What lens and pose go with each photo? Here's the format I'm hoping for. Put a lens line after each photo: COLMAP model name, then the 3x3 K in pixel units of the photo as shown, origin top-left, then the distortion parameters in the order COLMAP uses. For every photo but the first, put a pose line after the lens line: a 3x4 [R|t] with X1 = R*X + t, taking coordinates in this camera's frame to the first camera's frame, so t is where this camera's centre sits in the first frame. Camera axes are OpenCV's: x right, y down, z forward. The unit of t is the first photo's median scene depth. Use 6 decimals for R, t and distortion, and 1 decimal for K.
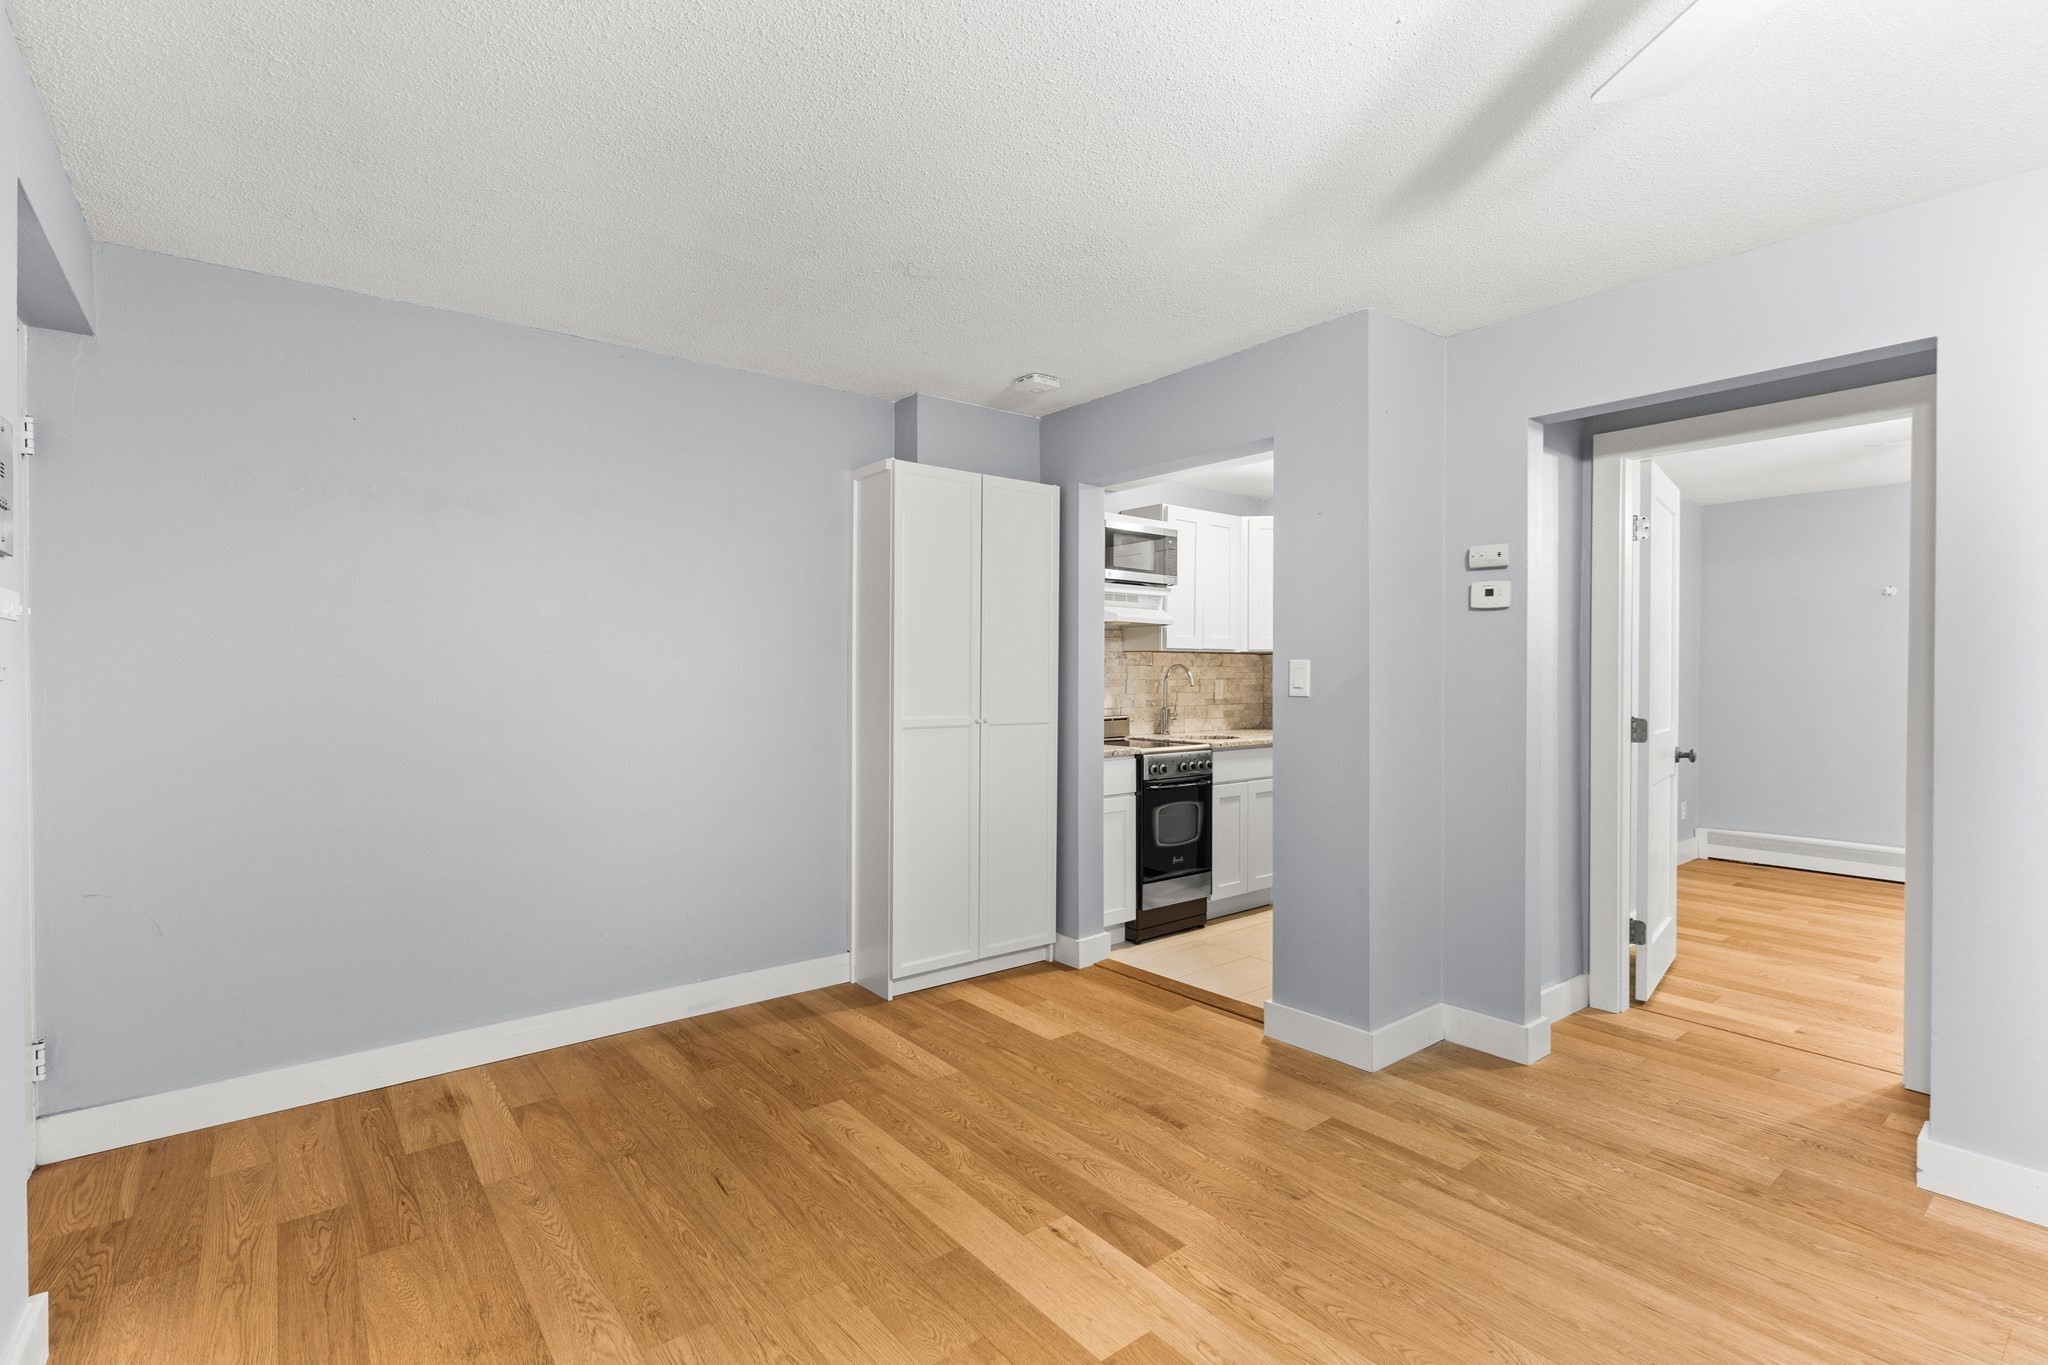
lens RADIAL K [[936.4, 0, 1036.8], [0, 936.4, 684.2], [0, 0, 1]] dist [0.009822, -0.002659]
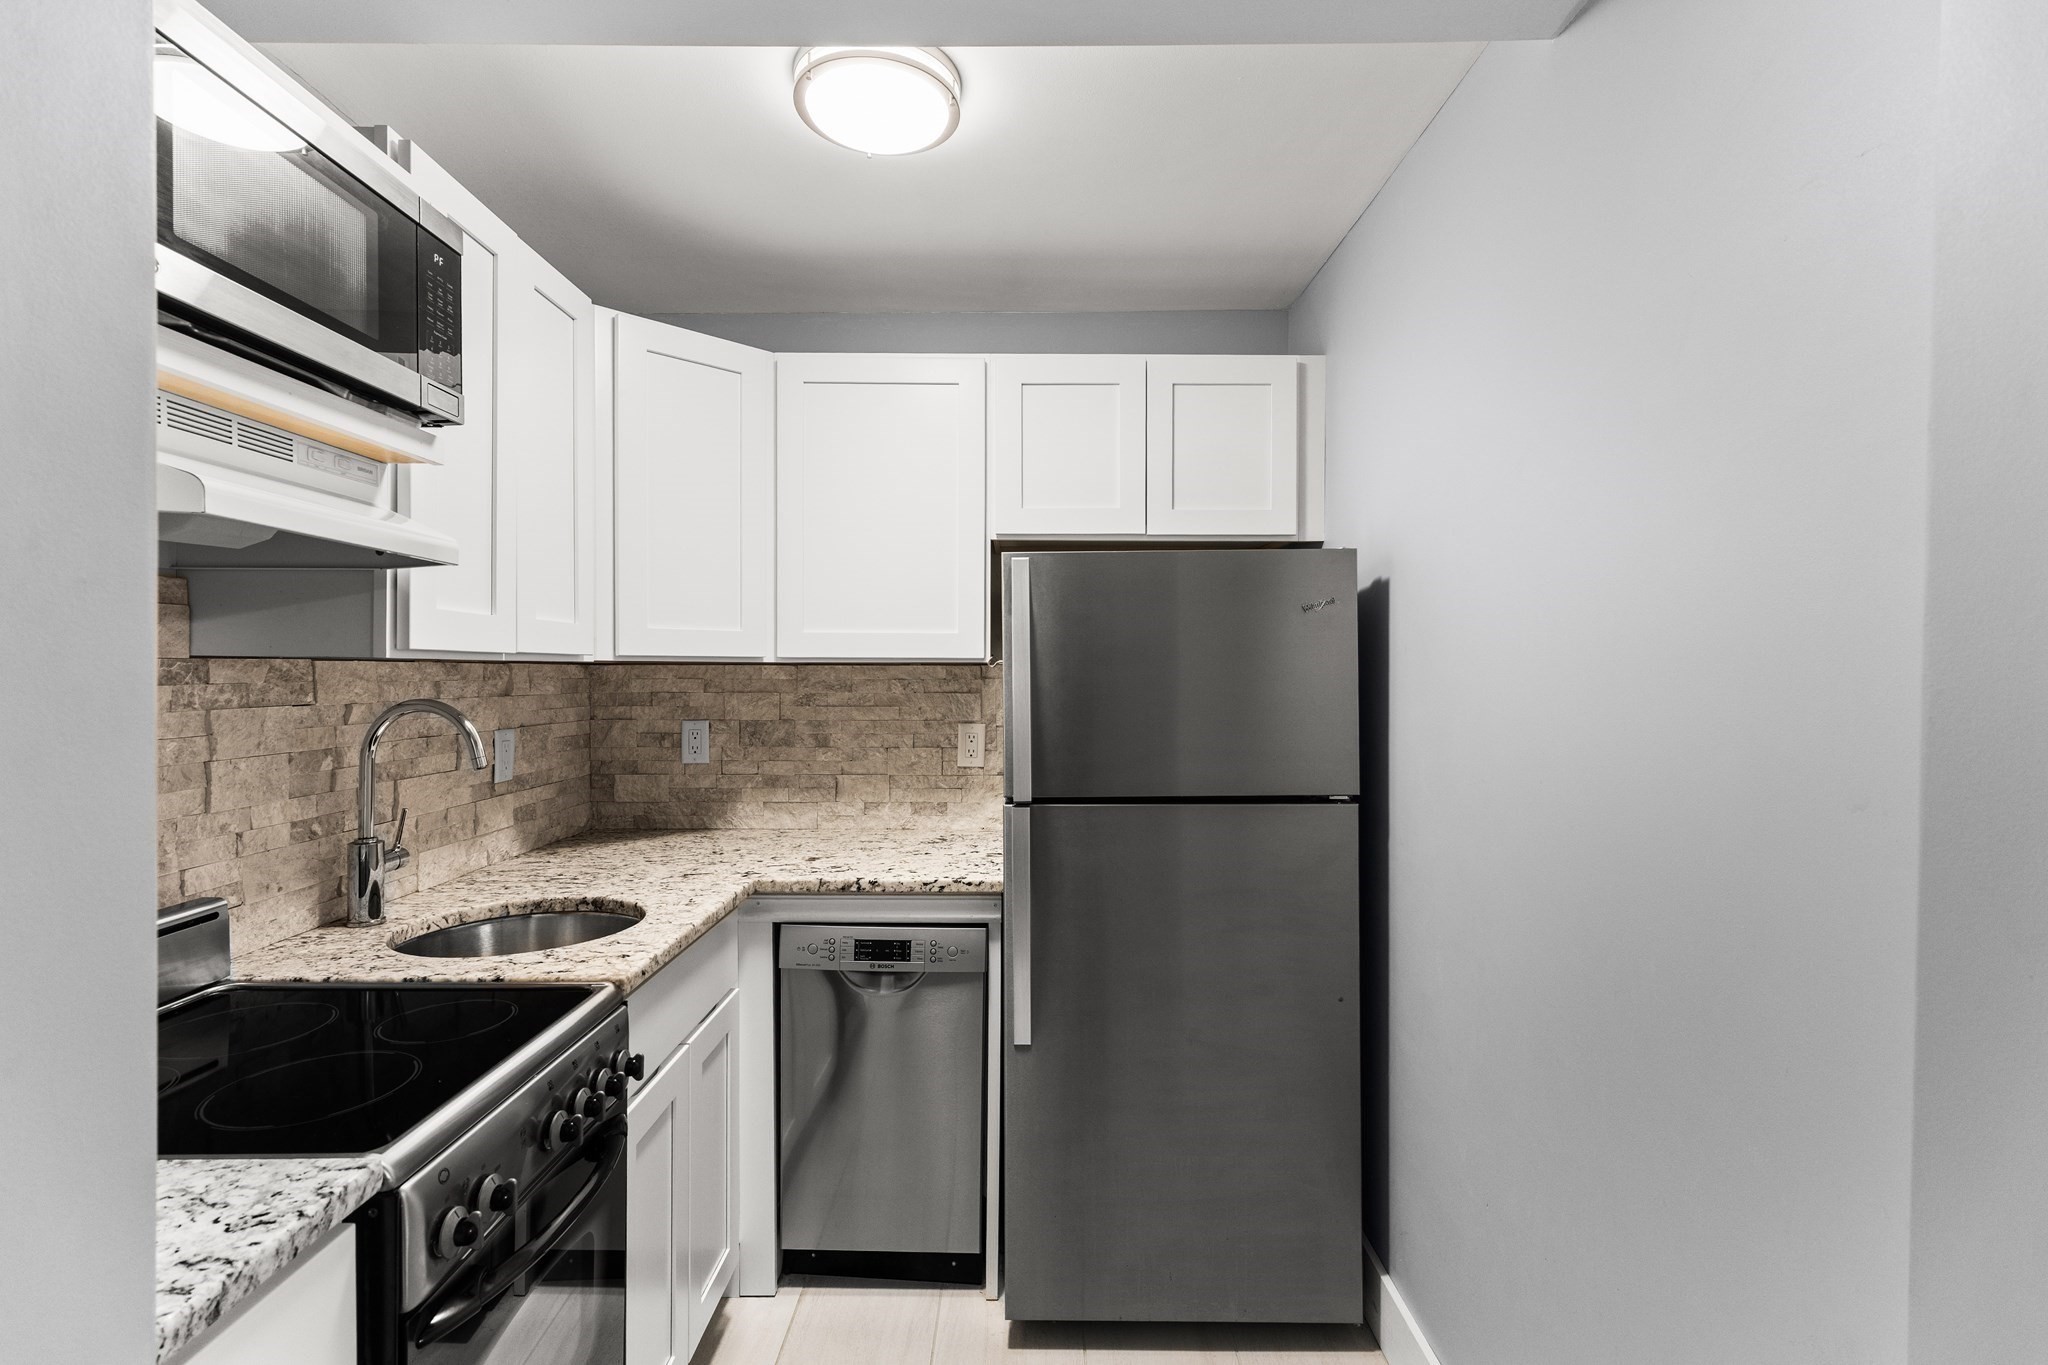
lens RADIAL K [[936.4, 0, 1025.5], [0, 936.4, 680.6], [0, 0, 1]] dist [0.009822, -0.002659]
pose [[0.640022, -0.004491, 0.768343, 0.064625], [0.005933, 0.999982, 0.000903, -0.045689], [-0.768333, 0.003981, 0.640038, 1.092957]]
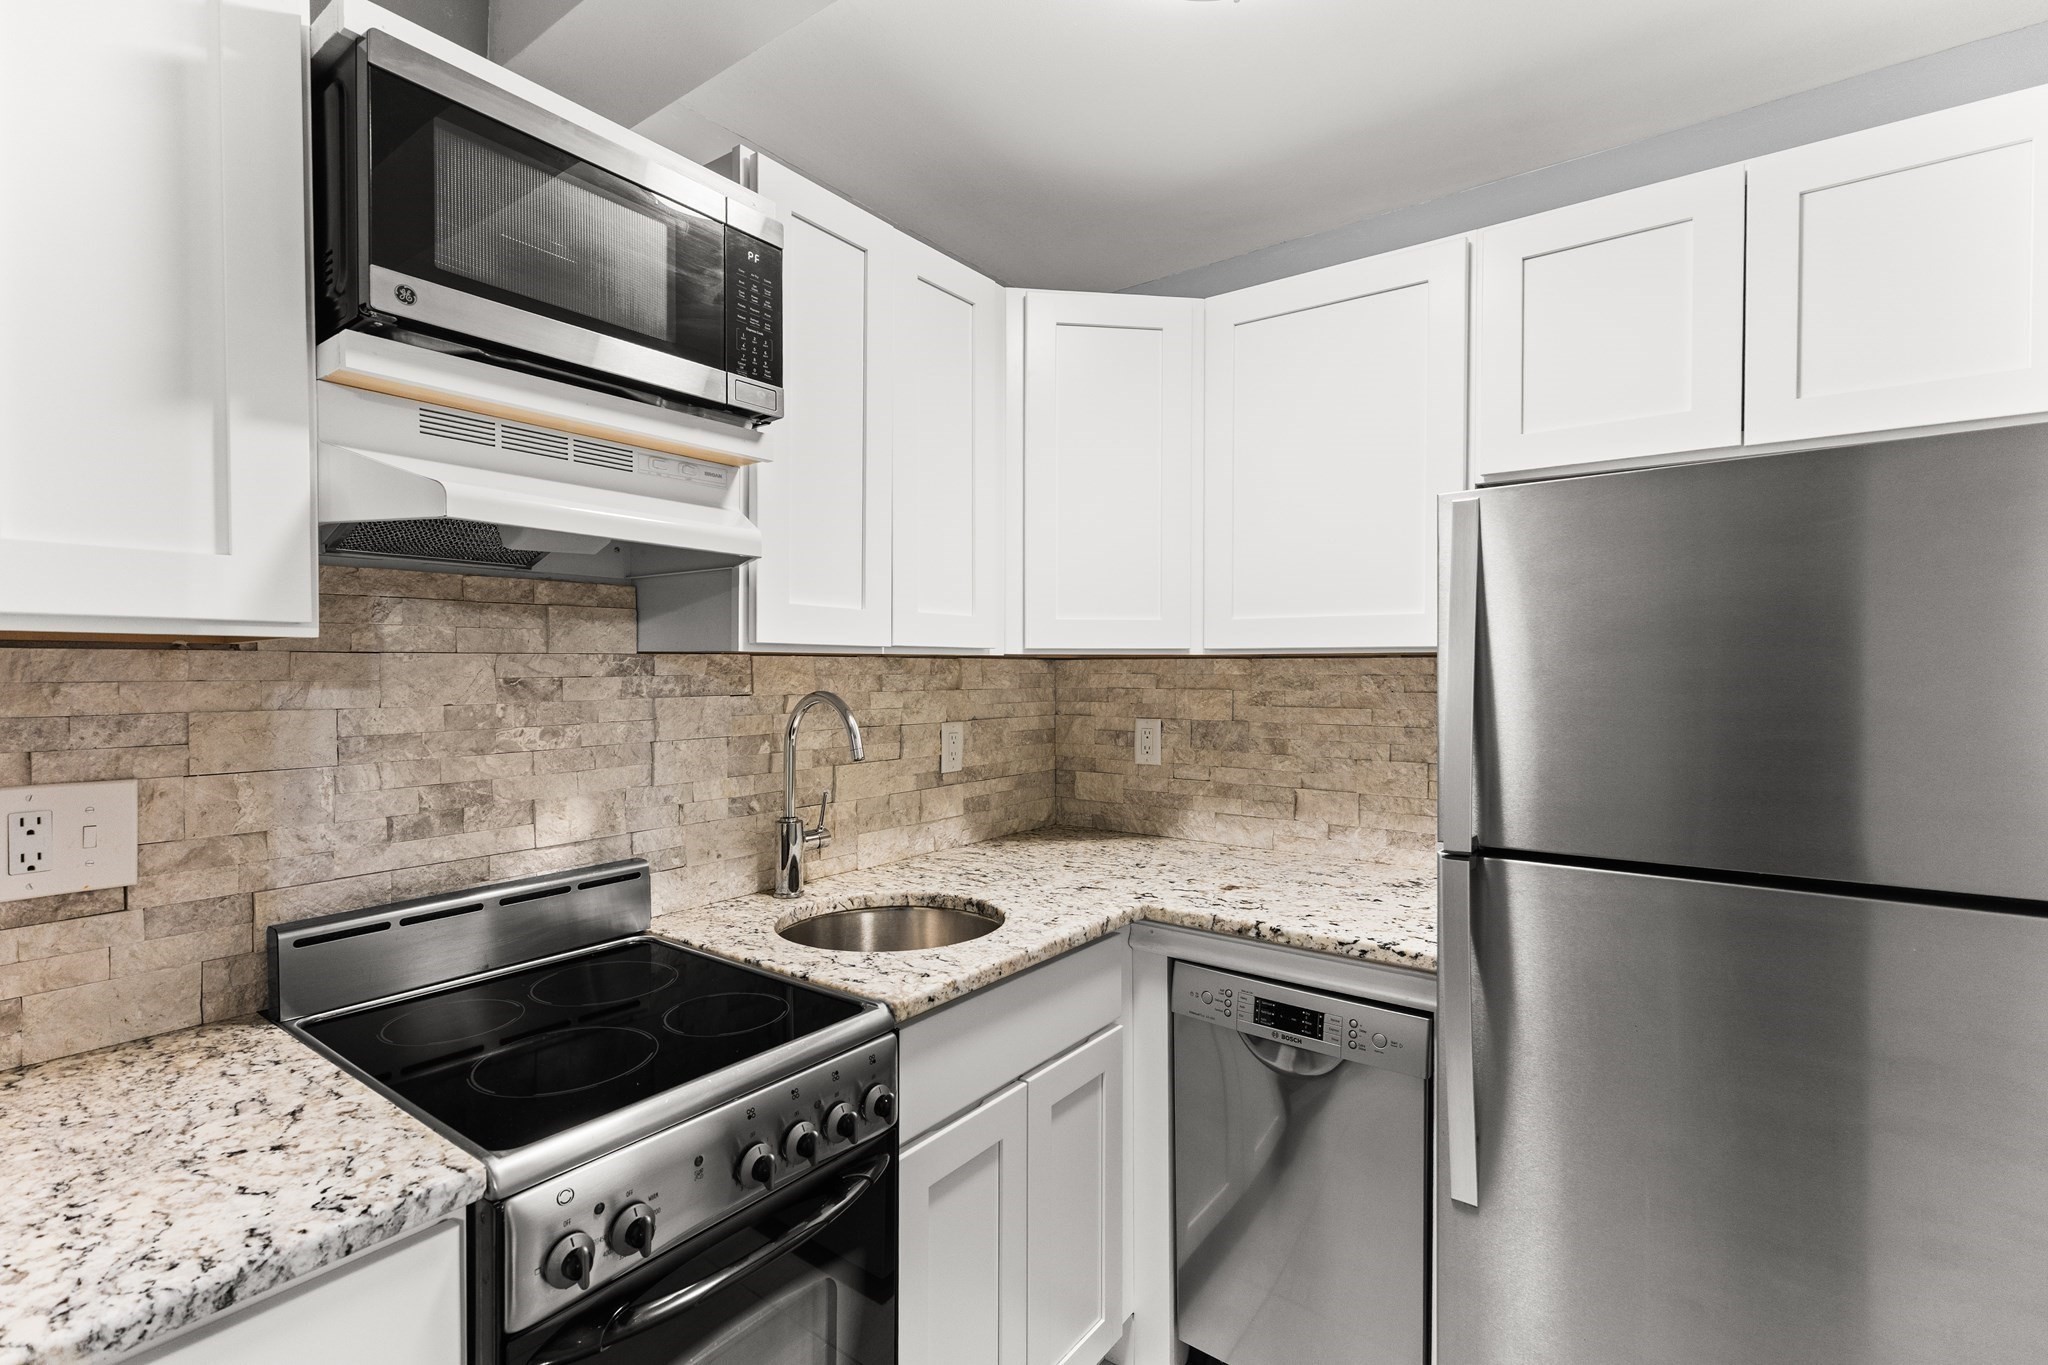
lens RADIAL K [[936.4, 0, 1026.2], [0, 936.4, 680.9], [0, 0, 1]] dist [0.009822, -0.002659]
pose [[0.972119, -0.001111, 0.234487, 0.244621], [0.000763, 0.999998, 0.001577, -0.043774], [-0.234489, -0.001354, 0.972118, 1.121561]]
